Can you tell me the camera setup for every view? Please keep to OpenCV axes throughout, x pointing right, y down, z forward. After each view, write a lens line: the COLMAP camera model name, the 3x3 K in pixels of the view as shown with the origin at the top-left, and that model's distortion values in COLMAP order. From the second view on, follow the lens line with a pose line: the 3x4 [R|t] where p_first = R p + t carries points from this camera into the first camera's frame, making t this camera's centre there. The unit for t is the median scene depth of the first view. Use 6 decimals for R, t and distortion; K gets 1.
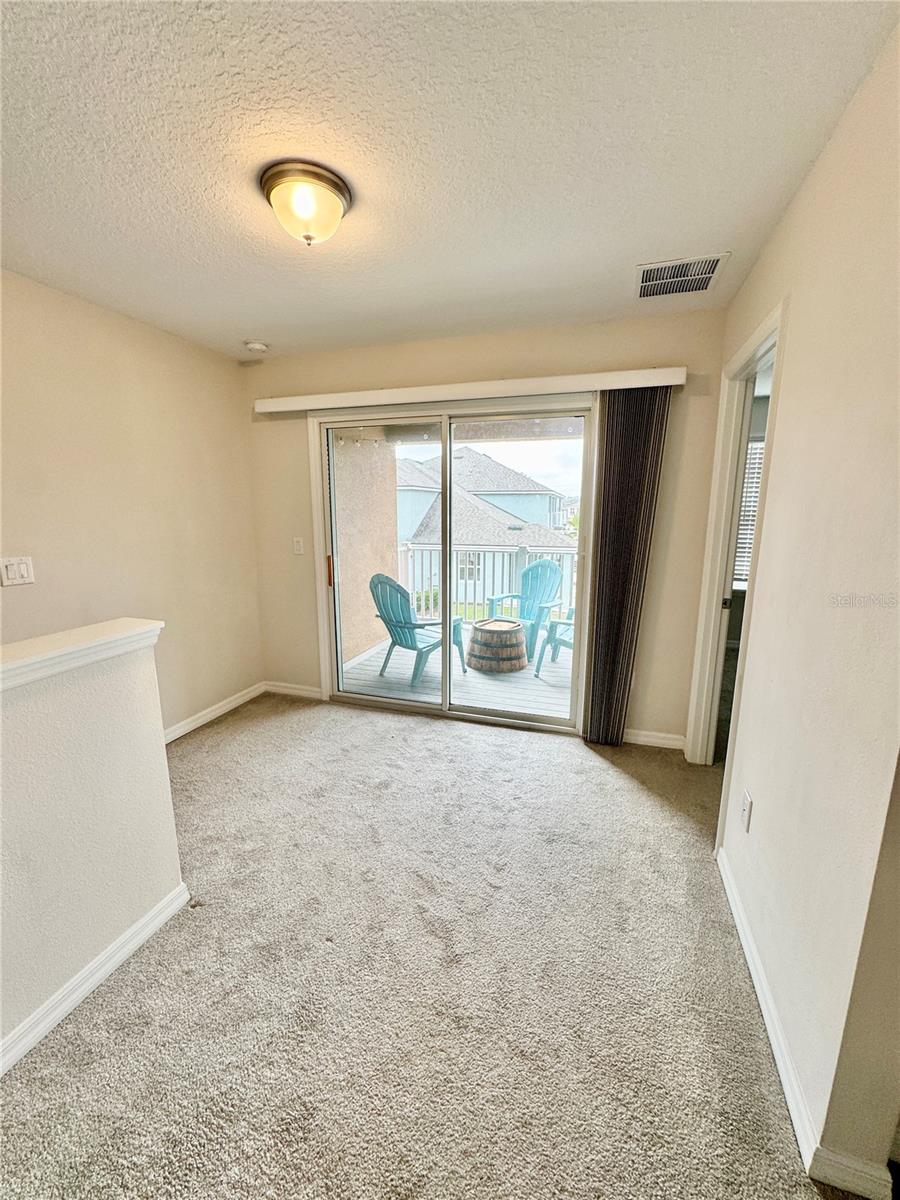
lens RADIAL K [[477.5, 0, 450.9], [0, 477.5, 600.1], [0, 0, 1]] dist [-0.003993, 0.000859]
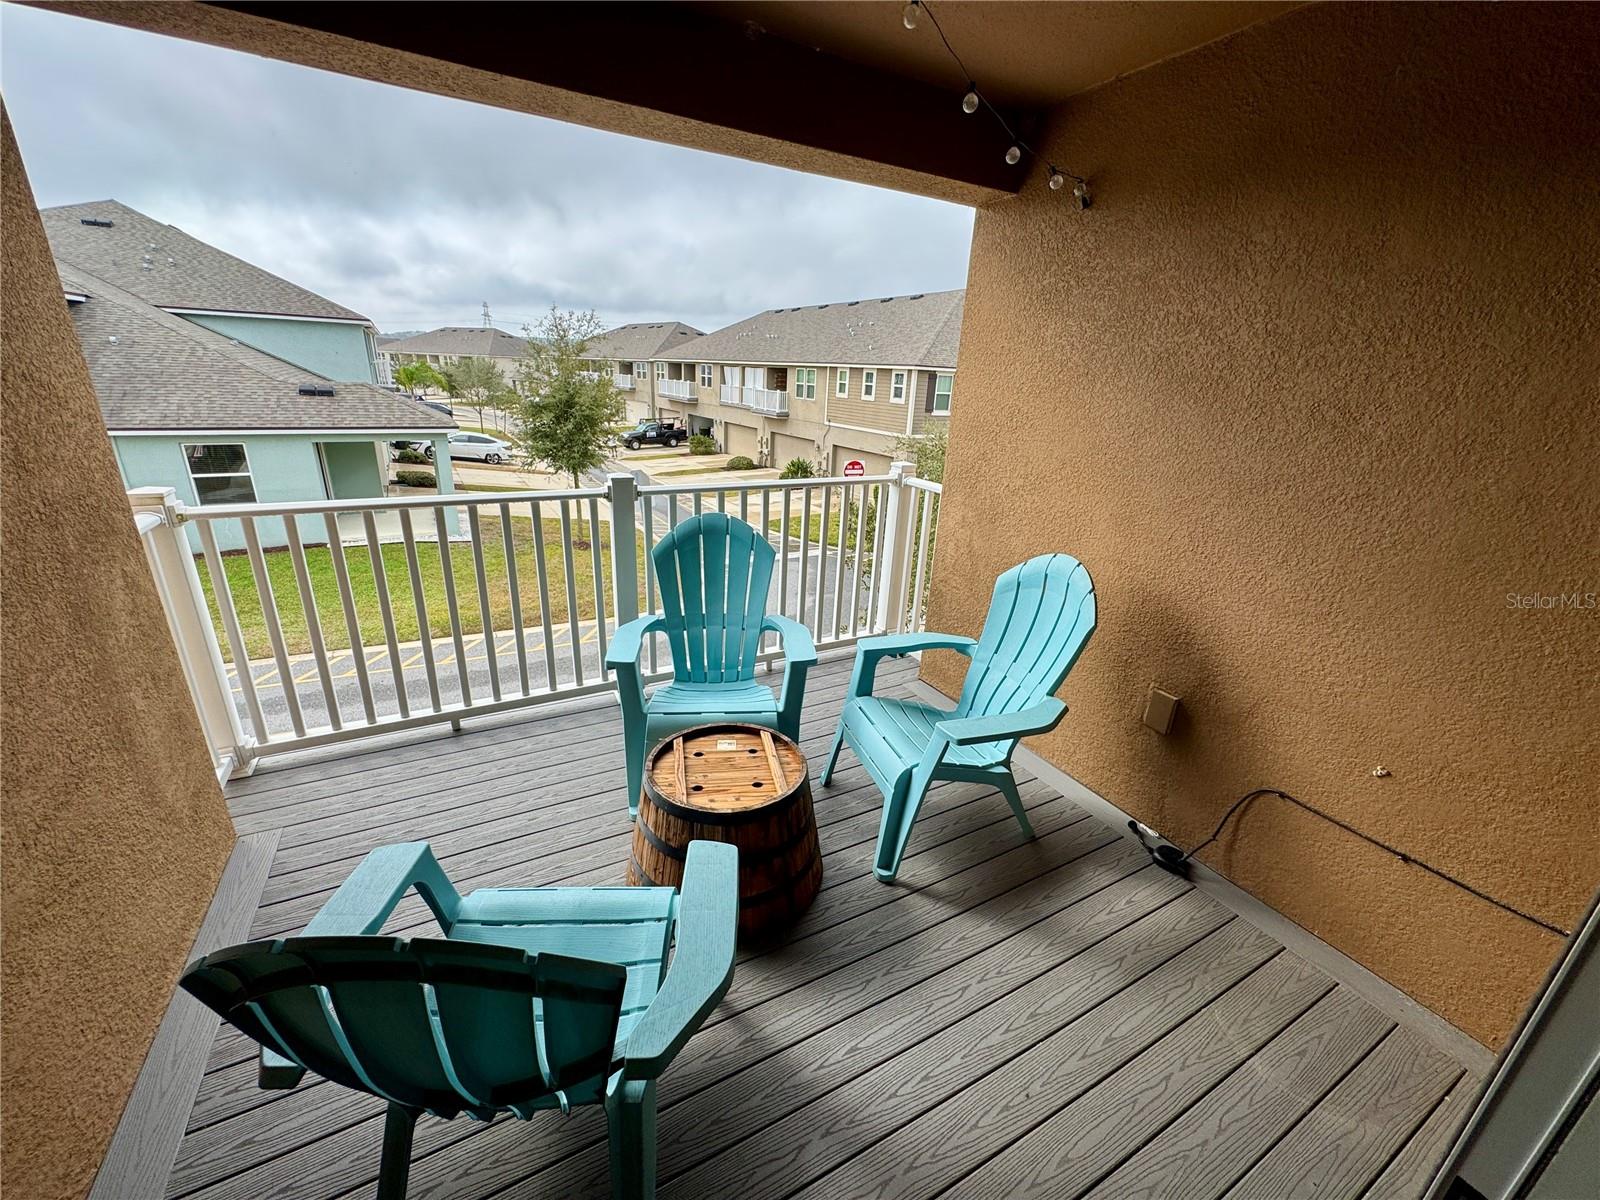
lens RADIAL K [[636.6, 0, 797.6], [0, 636.6, 597.5], [0, 0, 1]] dist [-0.003993, 0.000859]
pose [[0.693962, -0.216076, 0.686825, -0.024922], [0.098081, 0.973385, 0.207128, -0.026175], [-0.713300, -0.076375, 0.696685, 0.135007]]
